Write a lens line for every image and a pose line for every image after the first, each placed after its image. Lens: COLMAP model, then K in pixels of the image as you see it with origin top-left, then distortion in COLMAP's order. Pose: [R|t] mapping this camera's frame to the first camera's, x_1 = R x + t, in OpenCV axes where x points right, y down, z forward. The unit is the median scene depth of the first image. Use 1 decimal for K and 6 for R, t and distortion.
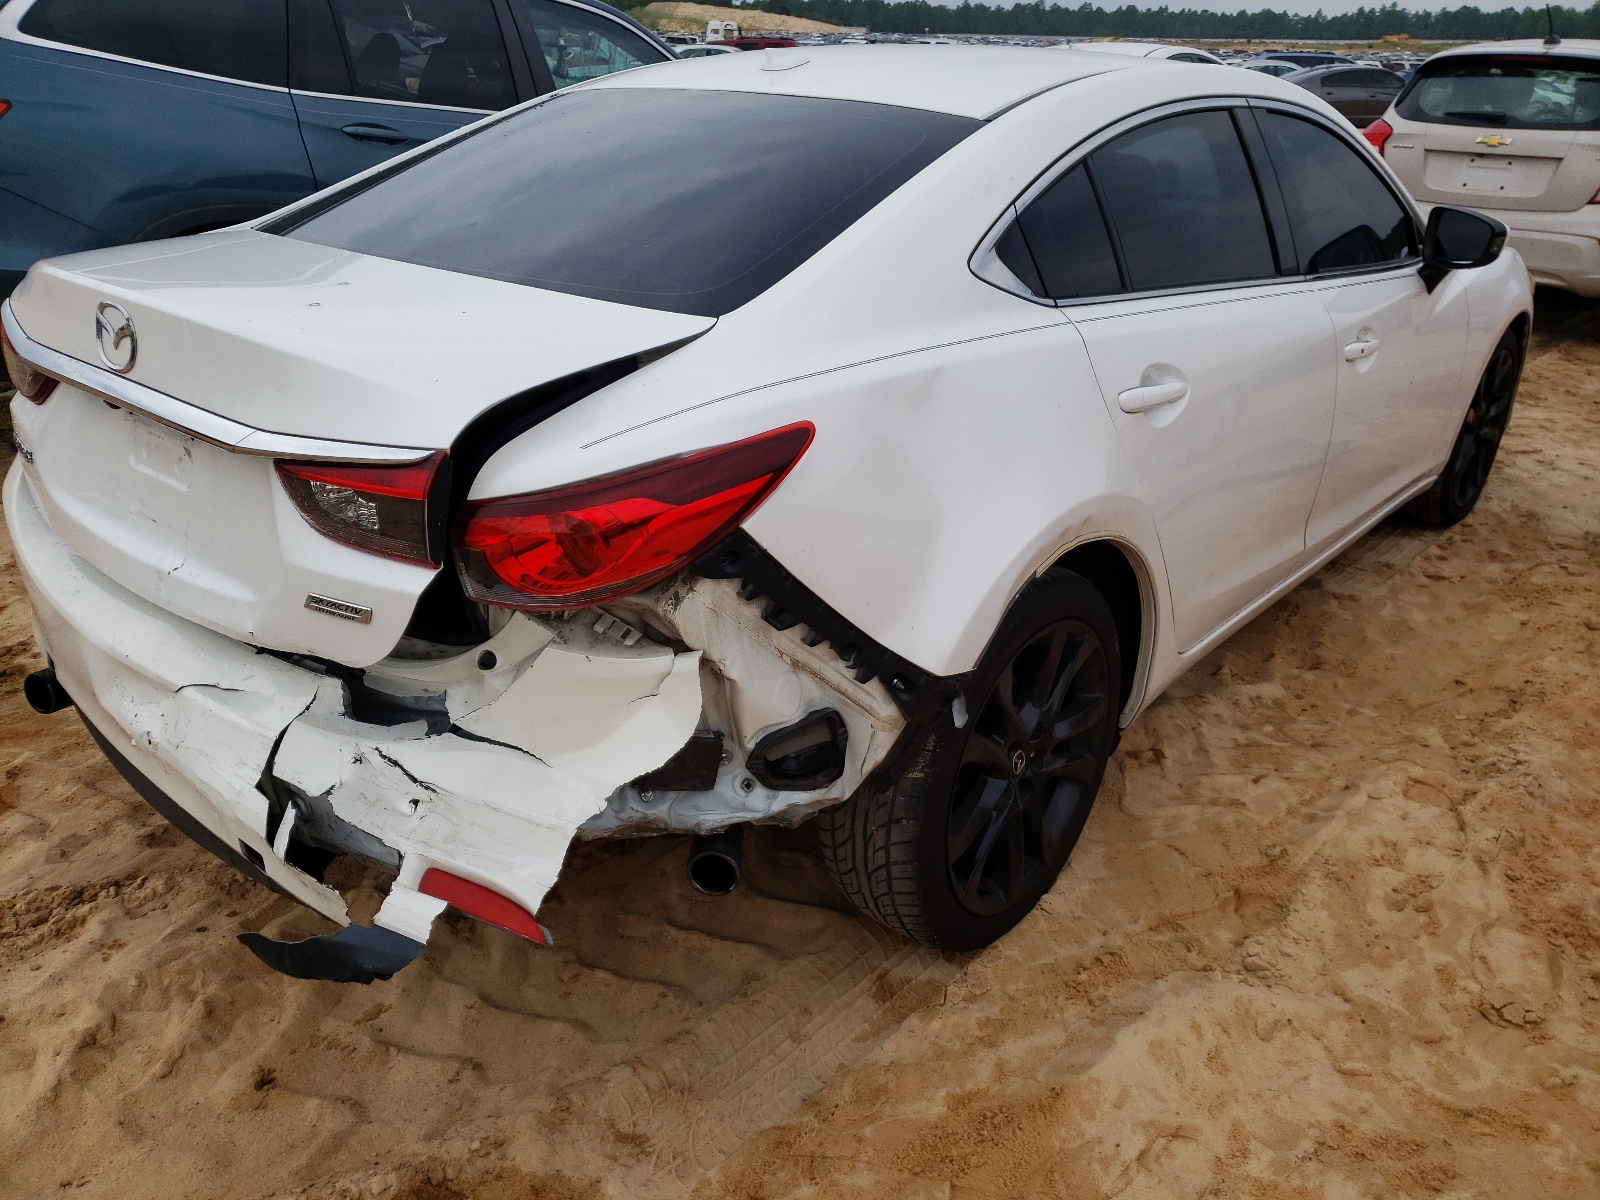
lens RADIAL K [[1208.6, 0, 800.0], [0, 1208.6, 576.4], [0, 0, 1]] dist [0.023449, -0.001058]
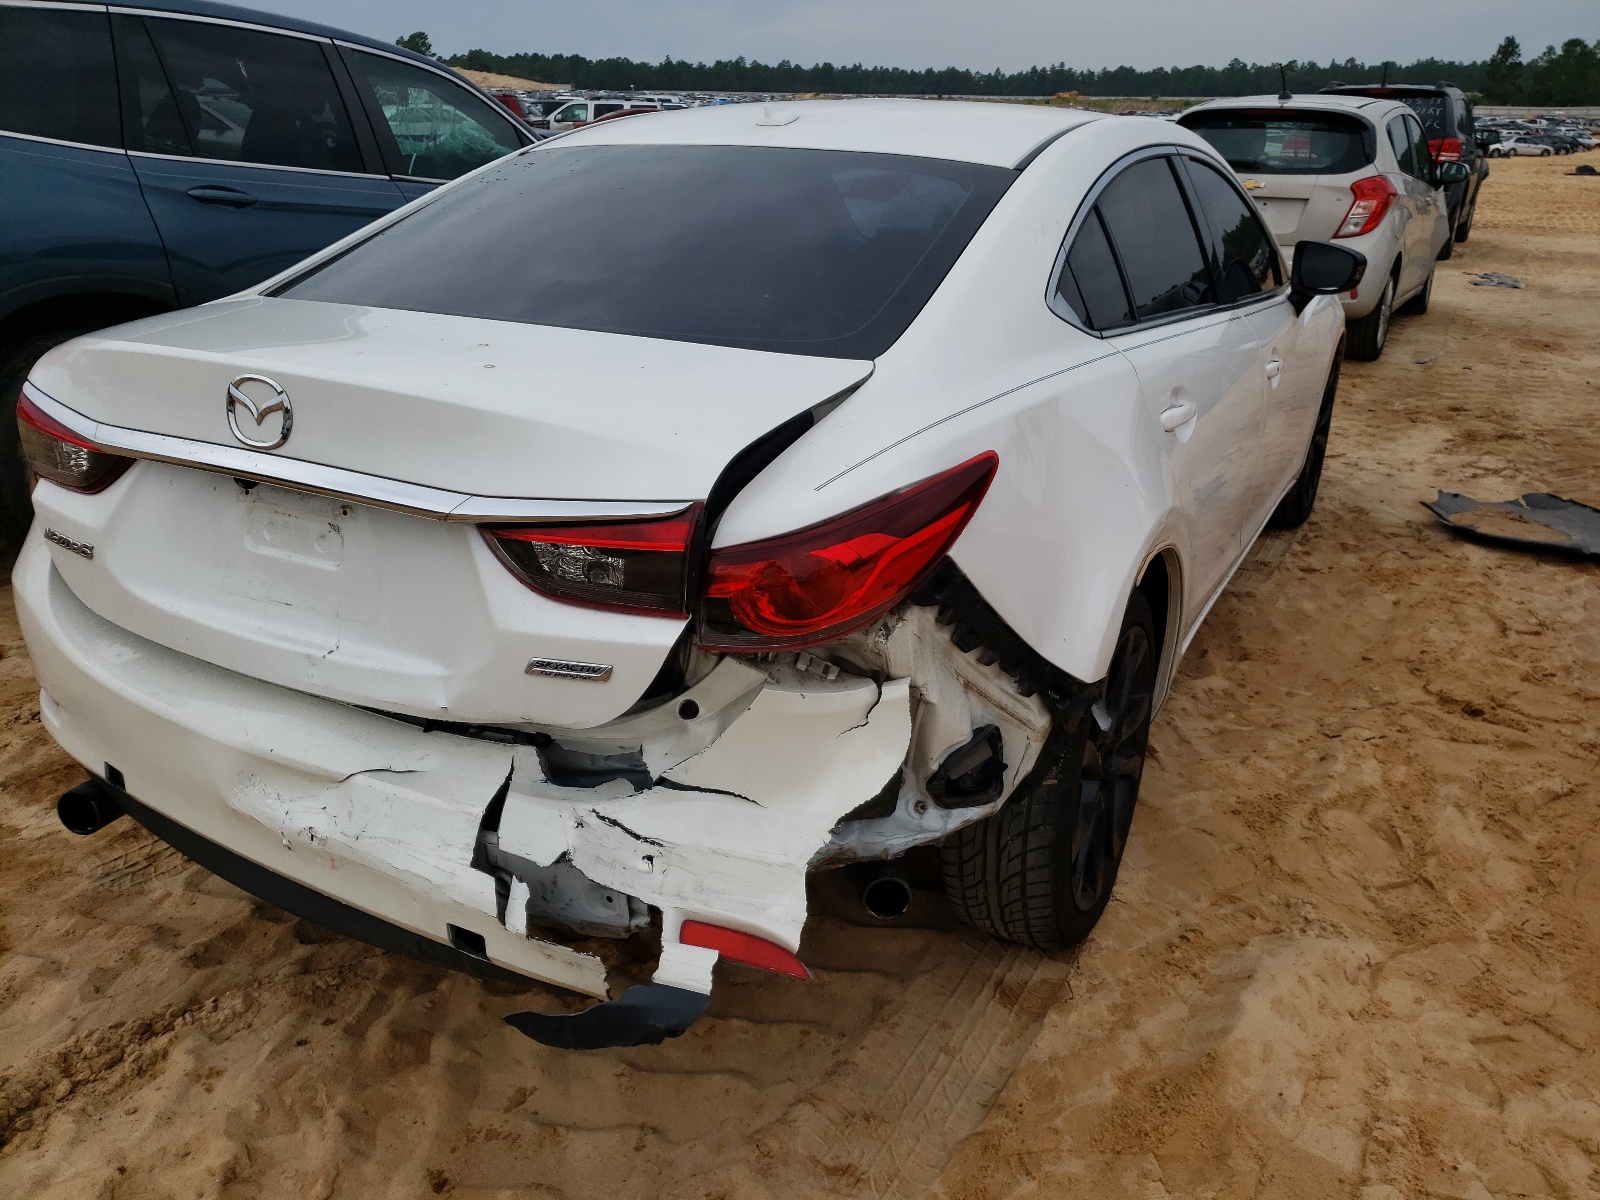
lens RADIAL K [[1214.4, 0, 800.0], [0, 1214.4, 600.0], [0, 0, 1]] dist [0.015866, 0.005230]
pose [[0.975608, -0.087970, 0.201124, -0.306113], [0.092723, 0.995589, -0.014314, 0.001101], [-0.198978, 0.032614, 0.979461, -0.002992]]
